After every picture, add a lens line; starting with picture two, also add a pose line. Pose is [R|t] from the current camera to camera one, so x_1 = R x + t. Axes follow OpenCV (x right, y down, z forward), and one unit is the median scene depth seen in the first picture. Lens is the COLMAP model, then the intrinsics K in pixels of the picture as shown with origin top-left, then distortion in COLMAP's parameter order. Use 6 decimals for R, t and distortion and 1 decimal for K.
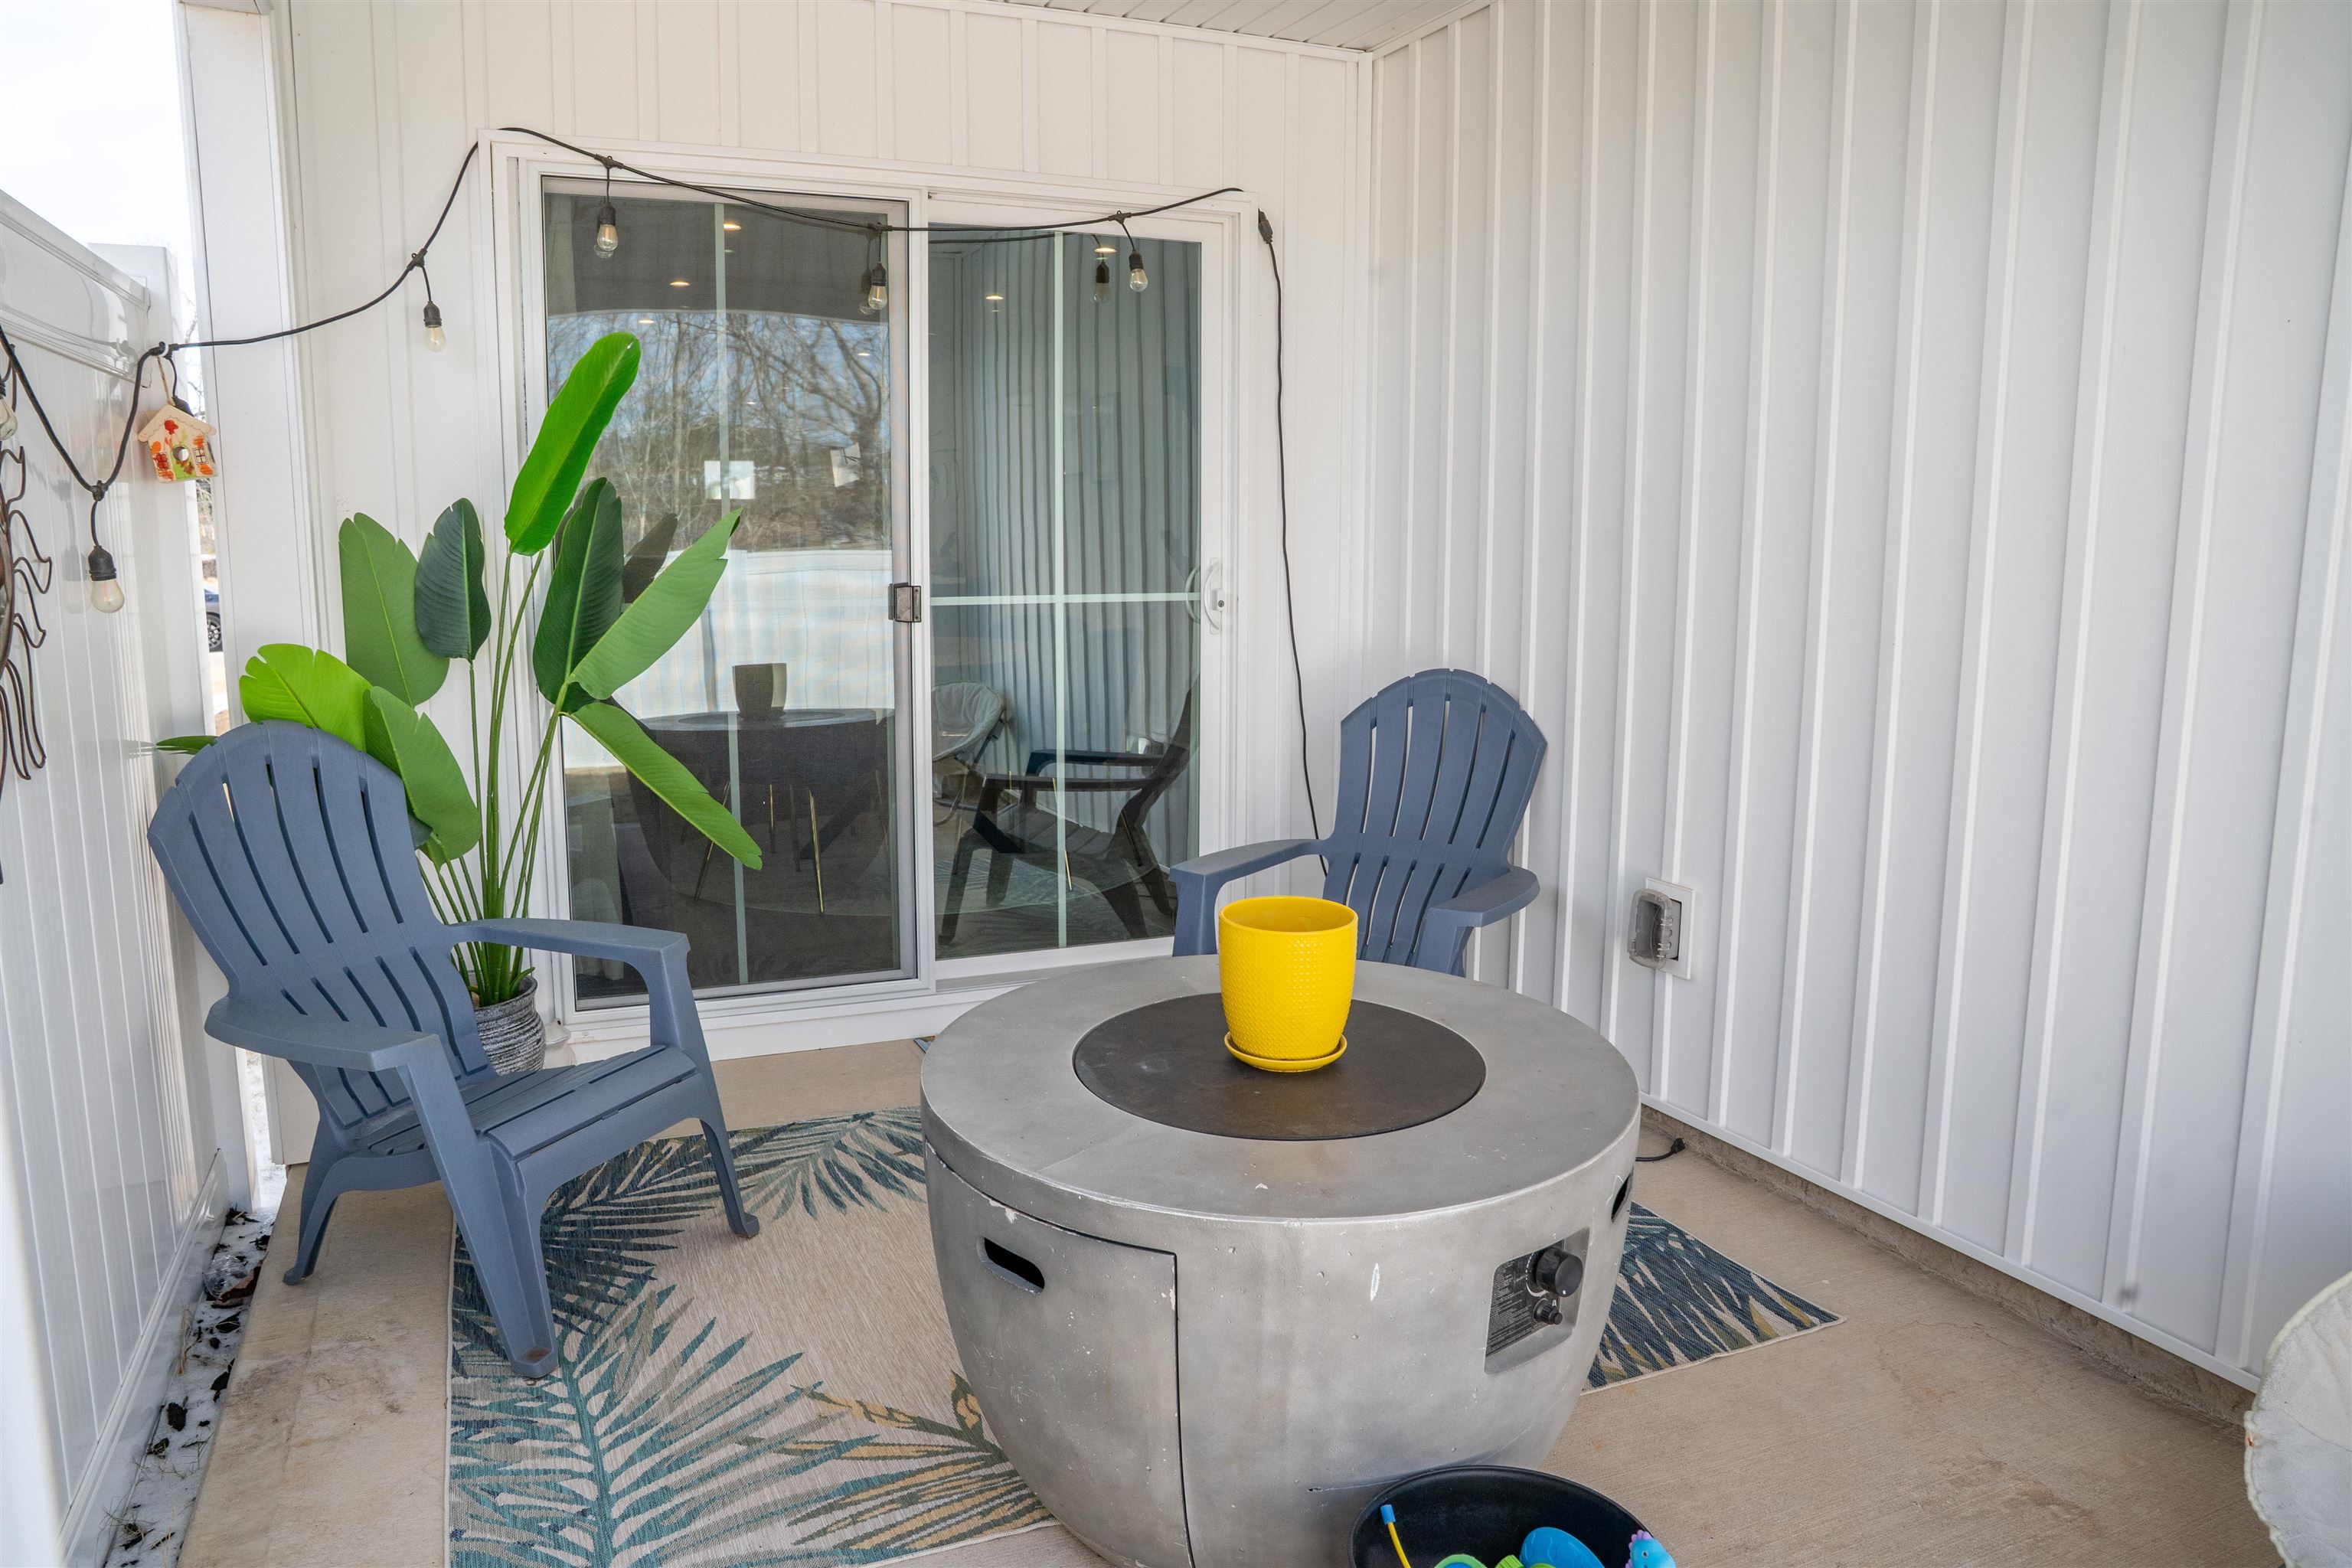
lens RADIAL K [[1617.3, 0, 1166.0], [0, 1617.3, 783.3], [0, 0, 1]] dist [-0.066435, 0.025654]
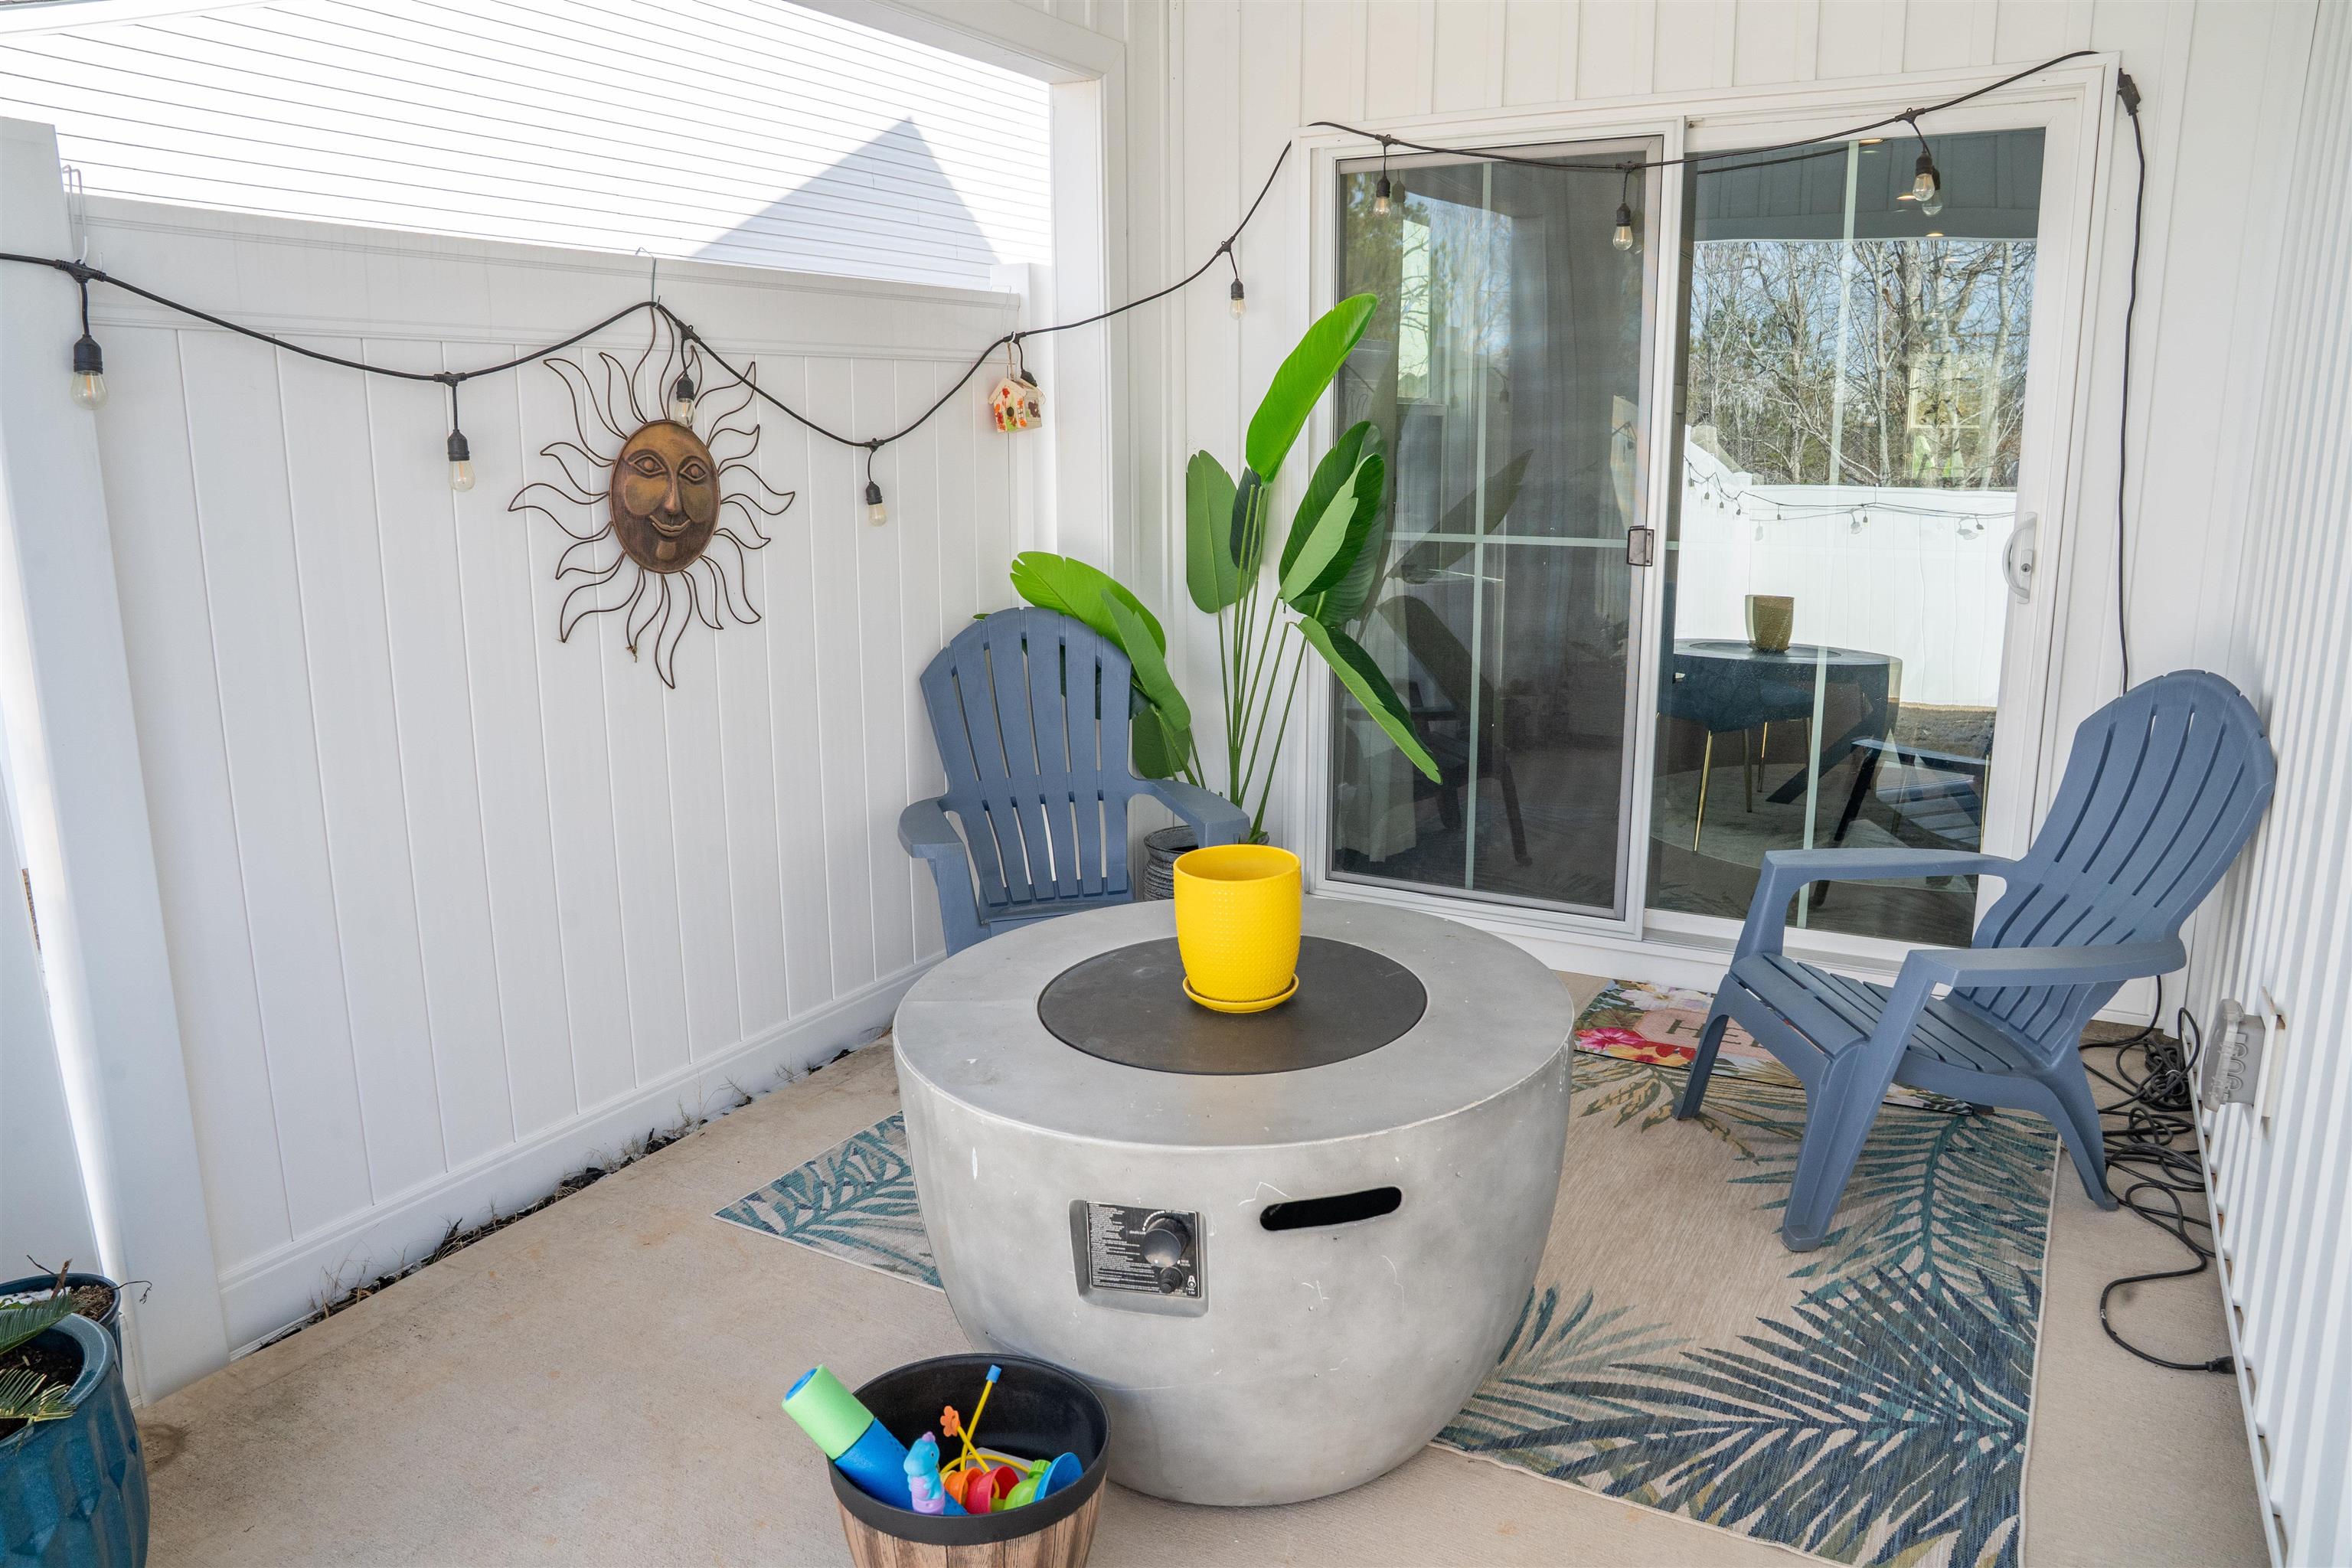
lens RADIAL K [[1617.3, 0, 1160.7], [0, 1617.3, 776.2], [0, 0, 1]] dist [-0.066435, 0.025654]
pose [[0.615815, 0.161266, -0.771211, 0.497909], [-0.118998, 0.986637, 0.111293, -0.052640], [0.778853, 0.023237, 0.626776, 0.174913]]
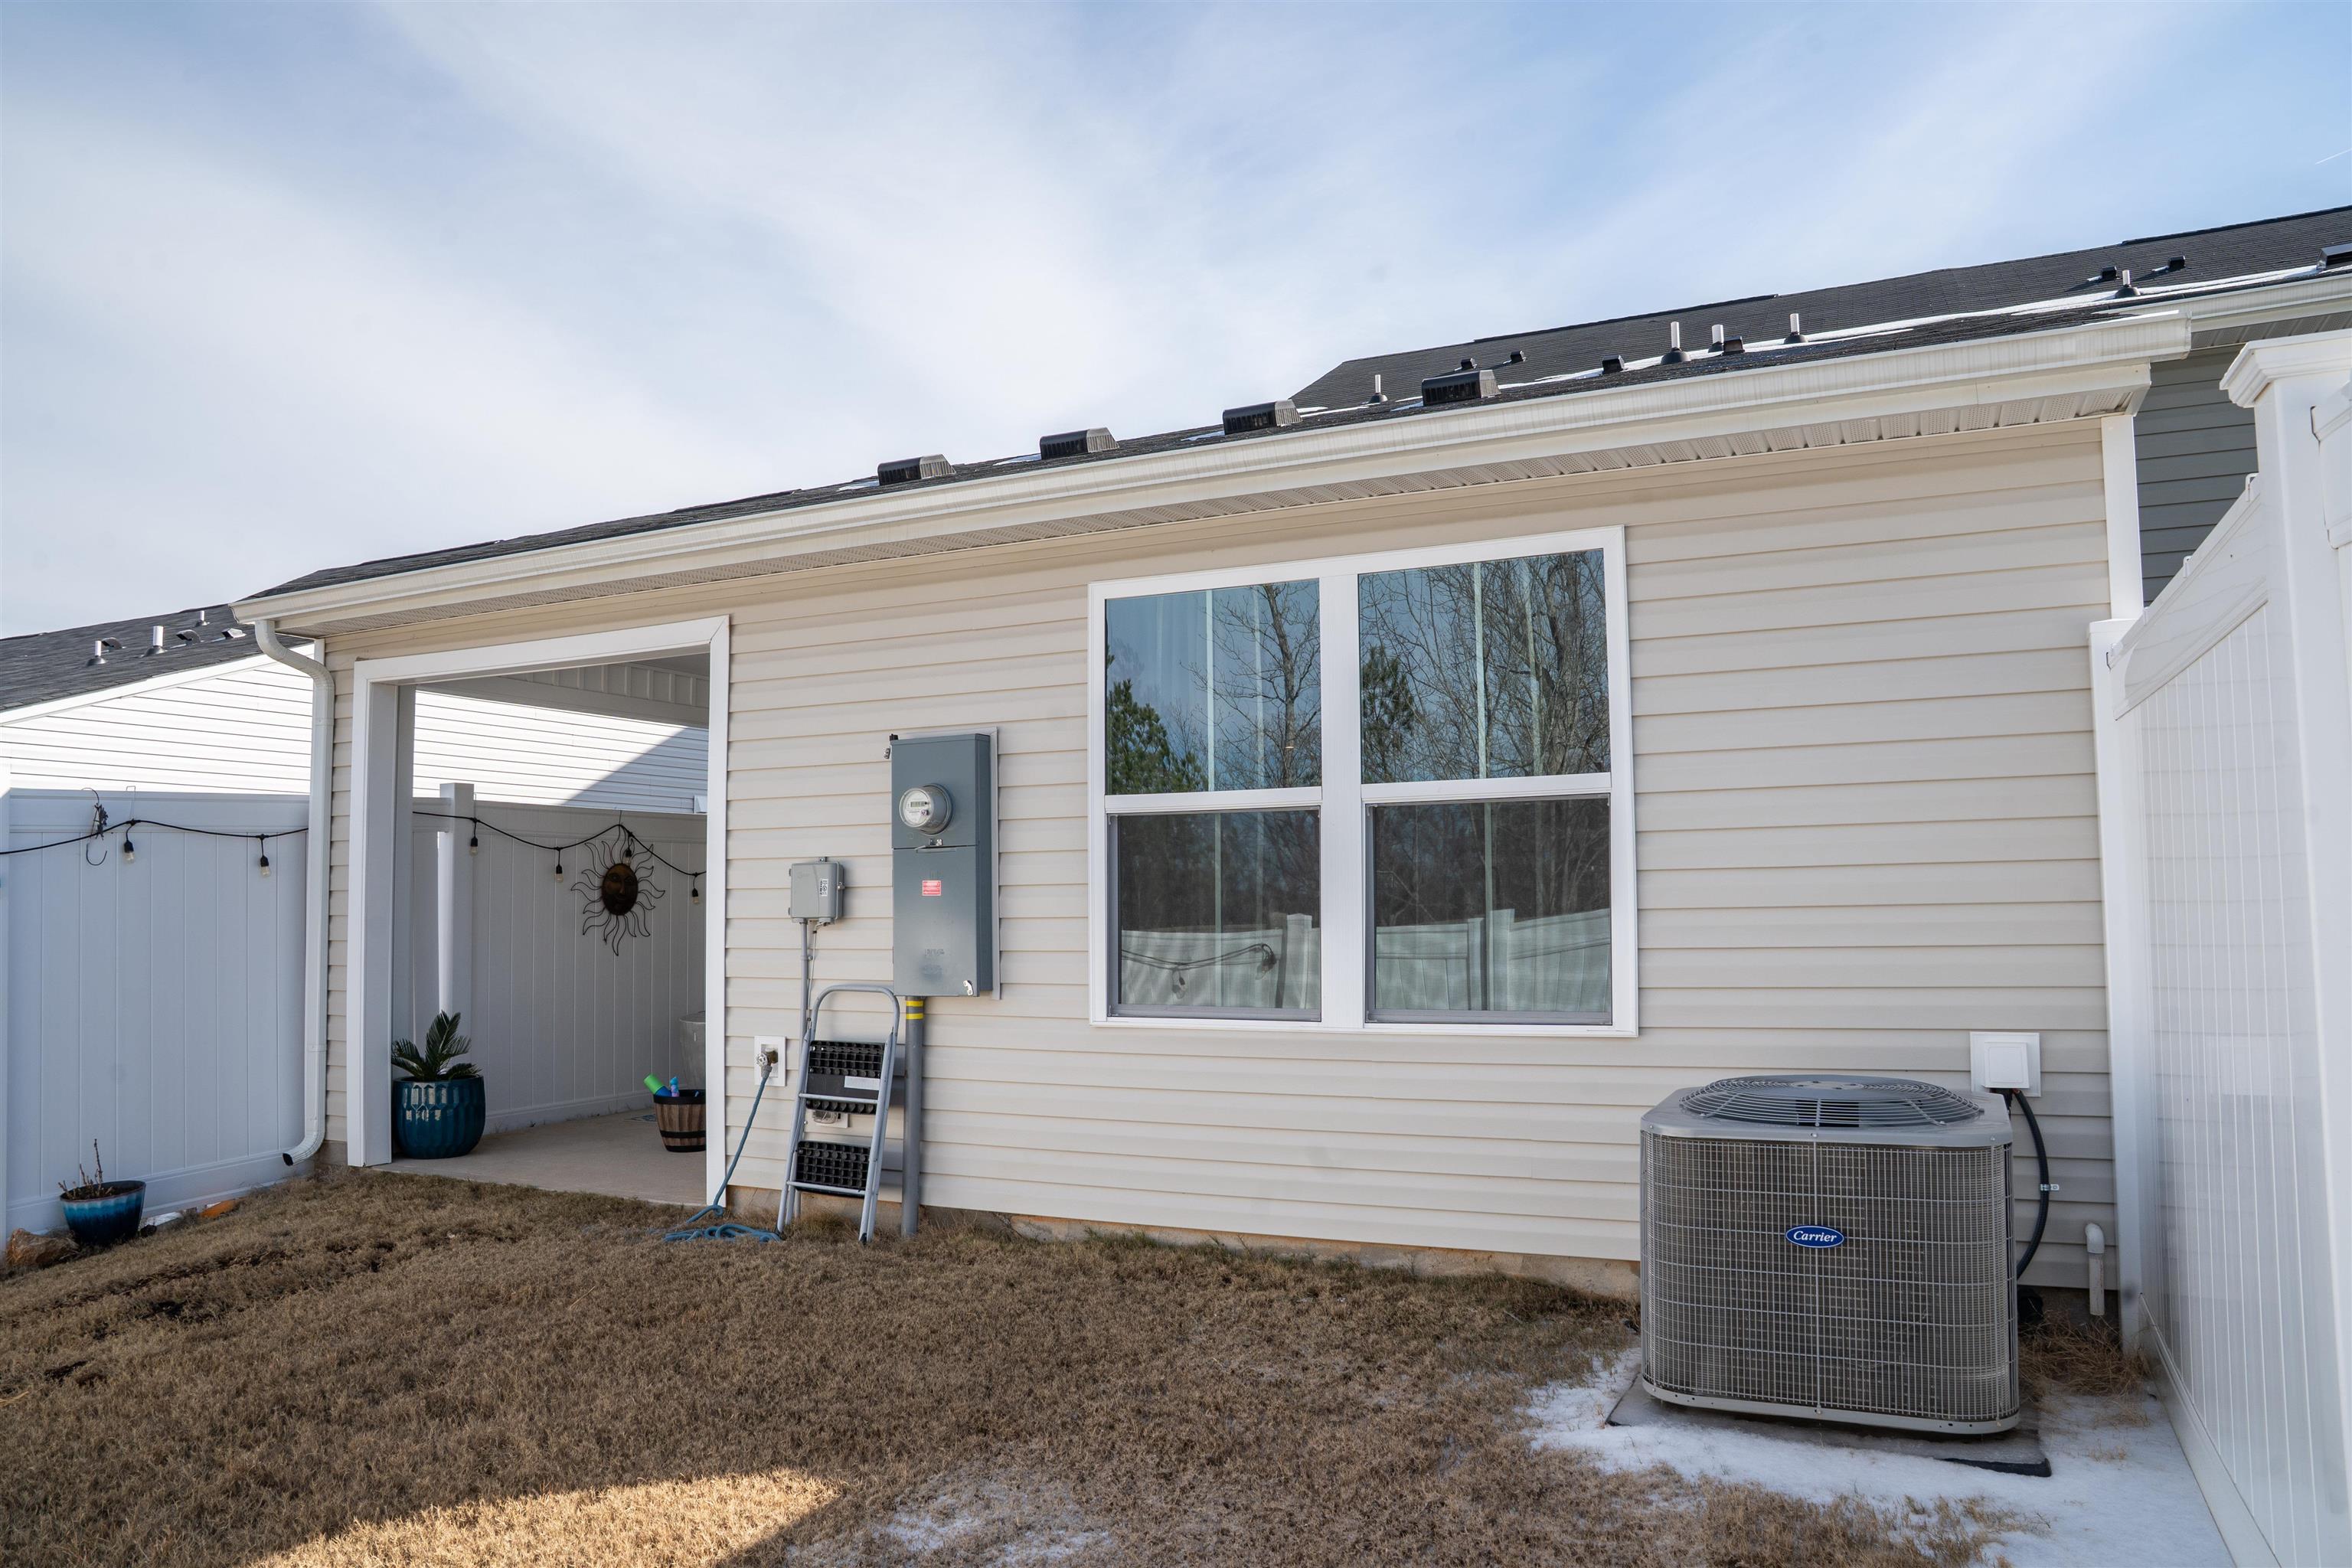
lens RADIAL K [[1617.3, 0, 1168.7], [0, 1617.3, 791.5], [0, 0, 1]] dist [-0.066435, 0.025654]
pose [[0.669891, -0.059733, -0.740053, 2.156556], [-0.105561, 0.978970, -0.174571, 0.132148], [0.734917, 0.195064, 0.649498, -0.554734]]
